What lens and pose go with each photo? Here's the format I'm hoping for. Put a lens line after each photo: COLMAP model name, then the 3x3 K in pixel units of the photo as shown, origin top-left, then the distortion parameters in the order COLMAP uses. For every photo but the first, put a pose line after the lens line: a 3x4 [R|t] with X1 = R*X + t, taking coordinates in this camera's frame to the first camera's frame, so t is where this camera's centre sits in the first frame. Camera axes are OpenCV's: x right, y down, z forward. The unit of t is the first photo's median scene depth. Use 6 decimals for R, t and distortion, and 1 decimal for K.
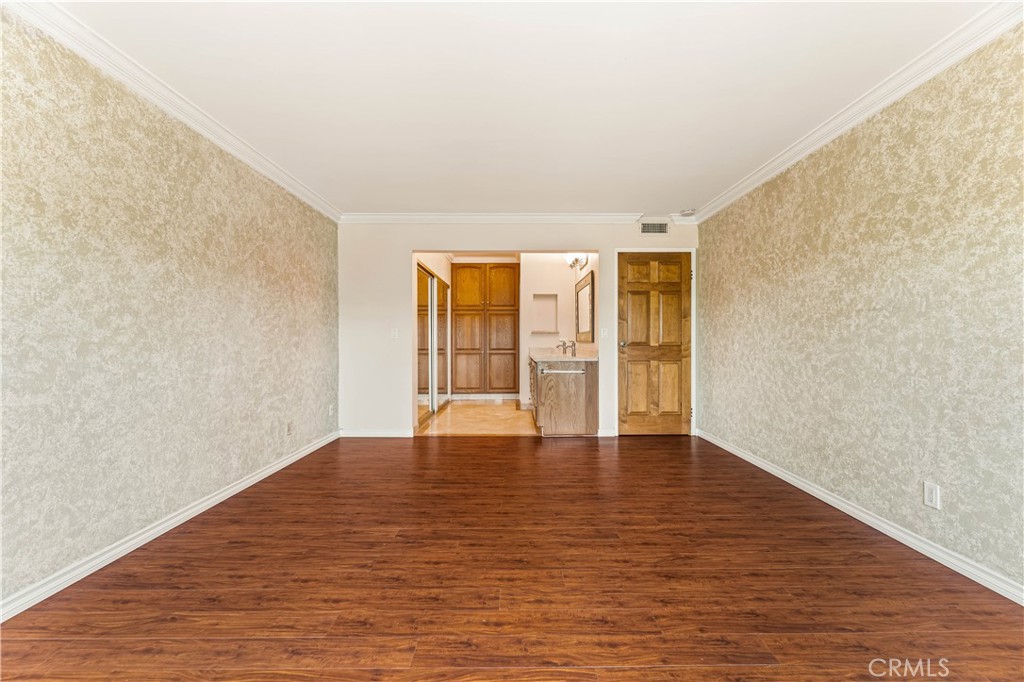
lens RADIAL K [[430.6, 0, 491.8], [0, 430.6, 342.2], [0, 0, 1]] dist [0.000258, 0.000308]
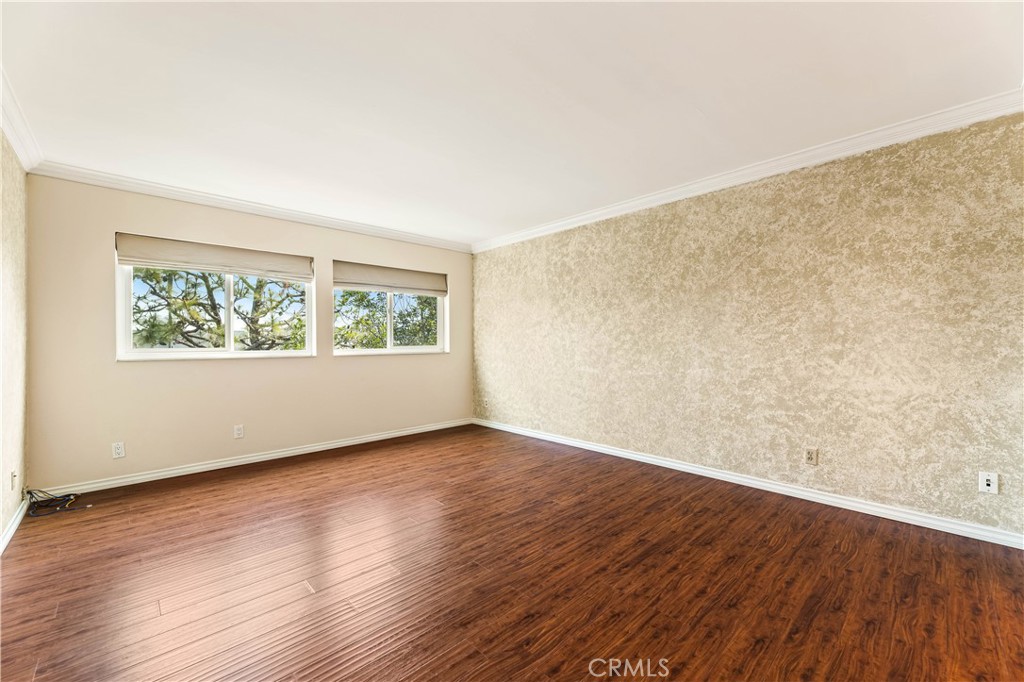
lens RADIAL K [[410.5, 0, 528.9], [0, 410.5, 342.0], [0, 0, 1]] dist [-0.000926, -0.000103]
pose [[-0.683667, 0.005718, -0.729772, 0.651681], [0.002545, 0.999982, 0.005450, -0.032128], [0.729790, 0.001869, -0.683669, 1.609695]]
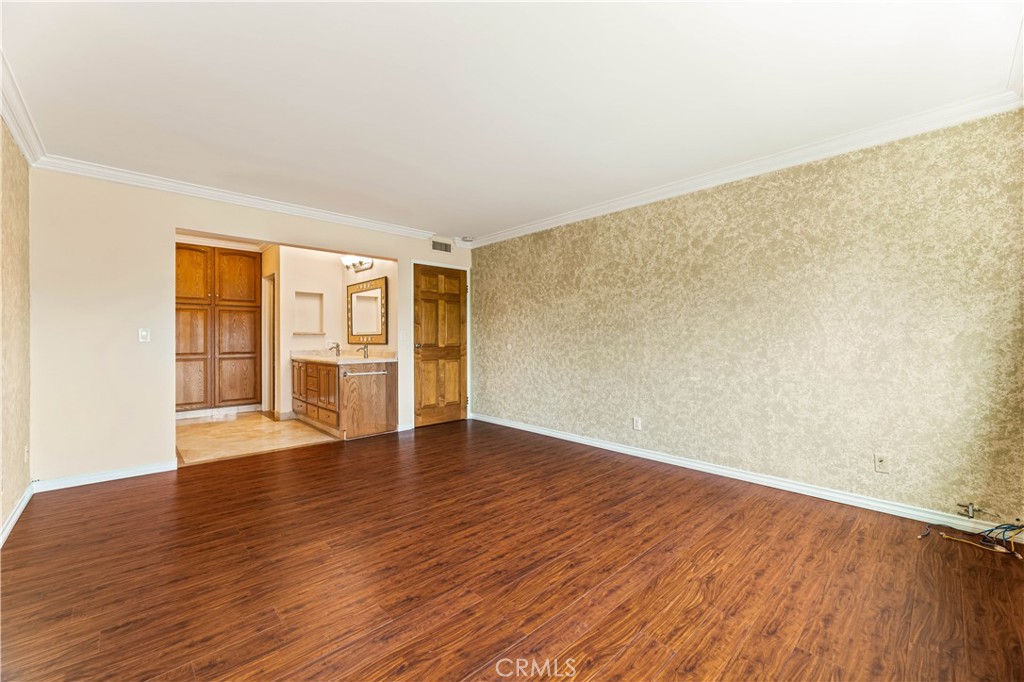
lens RADIAL K [[444.5, 0, 532.9], [0, 444.5, 337.1], [0, 0, 1]] dist [-0.001332, -0.000056]
pose [[0.688596, 0.002081, 0.725142, -0.573871], [0.004704, 0.999962, -0.007336, -0.014054], [-0.725130, 0.008463, 0.688560, -0.023762]]
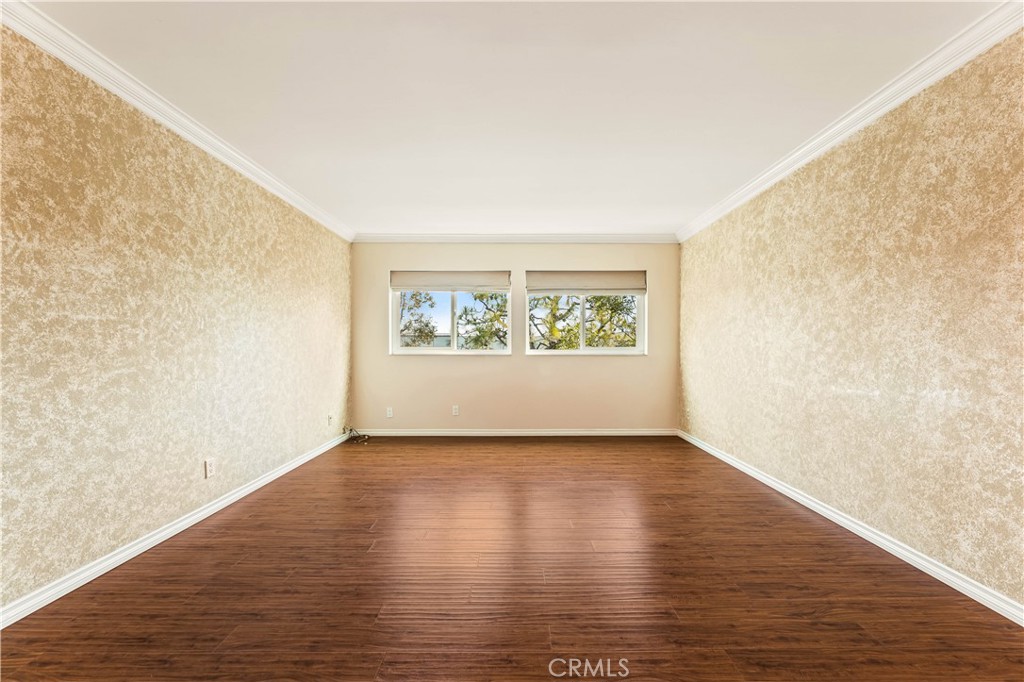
lens RADIAL K [[415.1, 0, 514.3], [0, 415.1, 350.0], [0, 0, 1]] dist [0.001930, 0.000178]
pose [[-0.998823, 0.001591, -0.048468, 0.113172], [0.000878, 0.999891, 0.014742, -0.020333], [0.048486, 0.014682, -0.998716, 1.813560]]
